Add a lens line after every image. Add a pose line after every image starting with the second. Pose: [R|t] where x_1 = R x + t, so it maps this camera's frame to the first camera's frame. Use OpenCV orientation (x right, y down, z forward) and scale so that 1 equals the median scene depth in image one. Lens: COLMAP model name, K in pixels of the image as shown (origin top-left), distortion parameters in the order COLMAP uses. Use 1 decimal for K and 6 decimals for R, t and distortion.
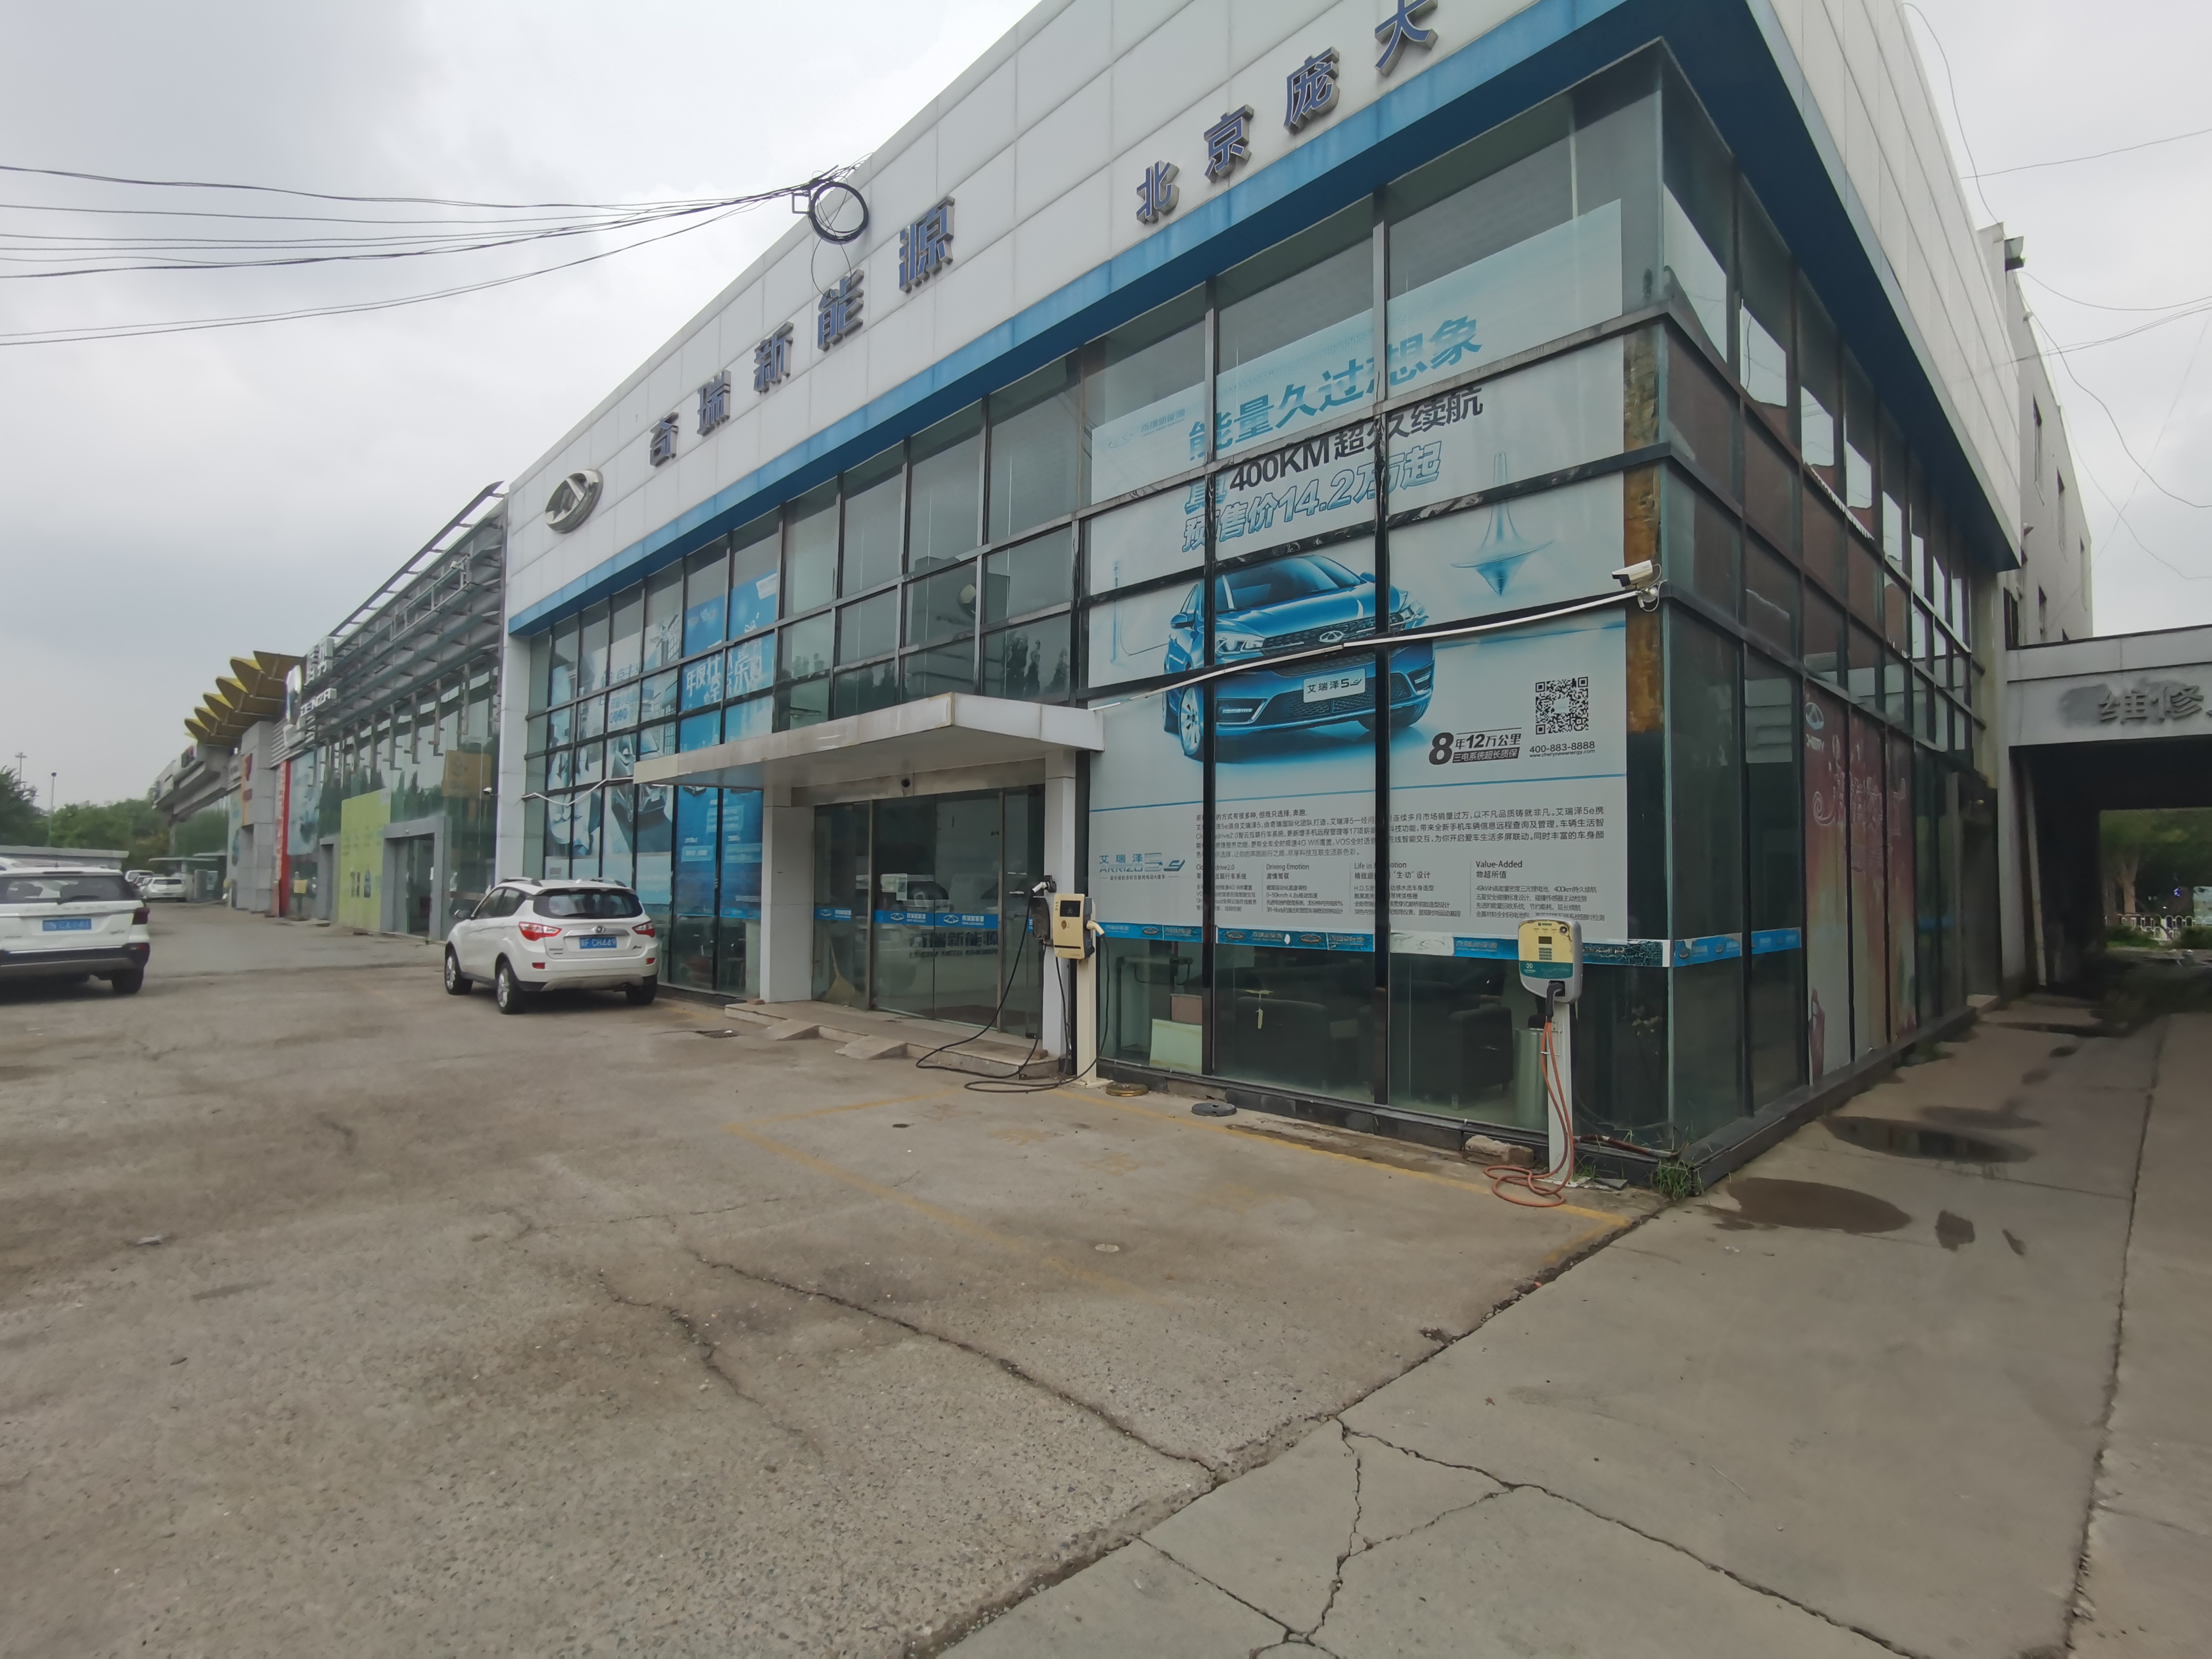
lens RADIAL K [[1052.1, 0, 1100.7], [0, 1052.1, 841.2], [0, 0, 1]] dist [-0.068043, 0.075015]
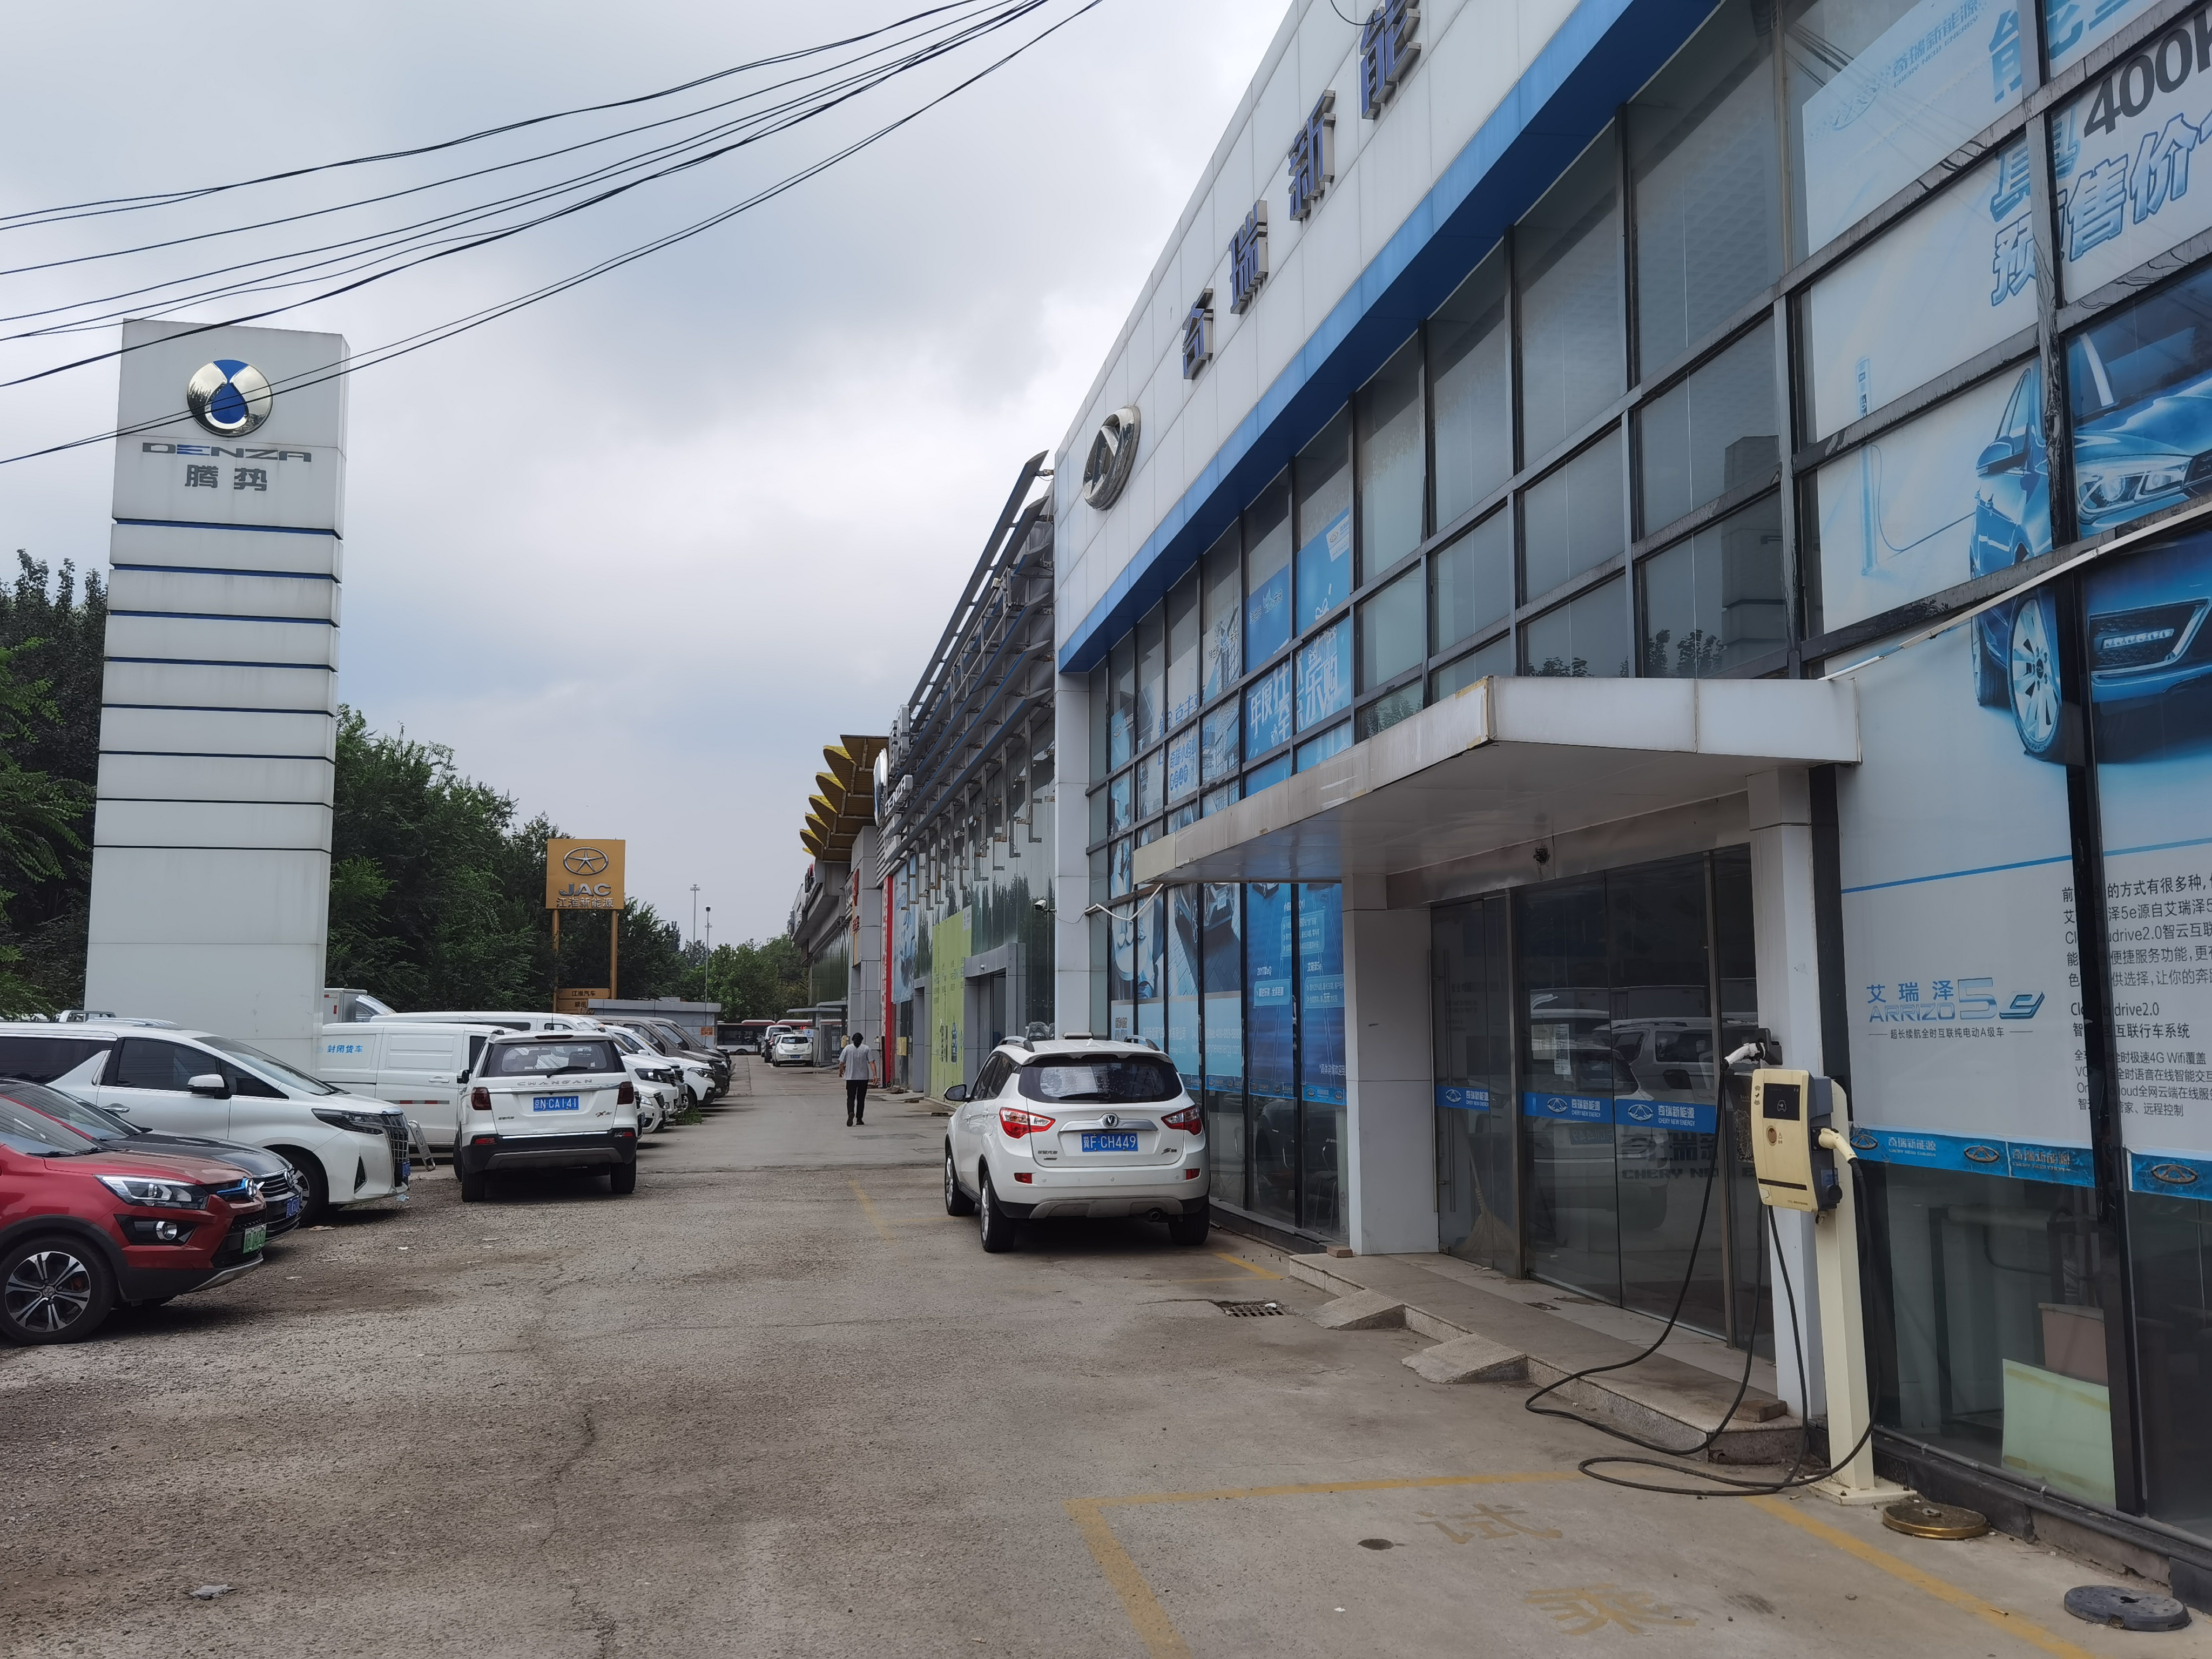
lens RADIAL K [[1744.0, 0, 1106.0], [0, 1744.0, 829.5], [0, 0, 1]] dist [0.017735, -0.013899]
pose [[0.845010, -0.074706, -0.529506, 0.086152], [0.035653, 0.995861, -0.083606, -0.001726], [0.533560, 0.051769, 0.844176, 0.107184]]
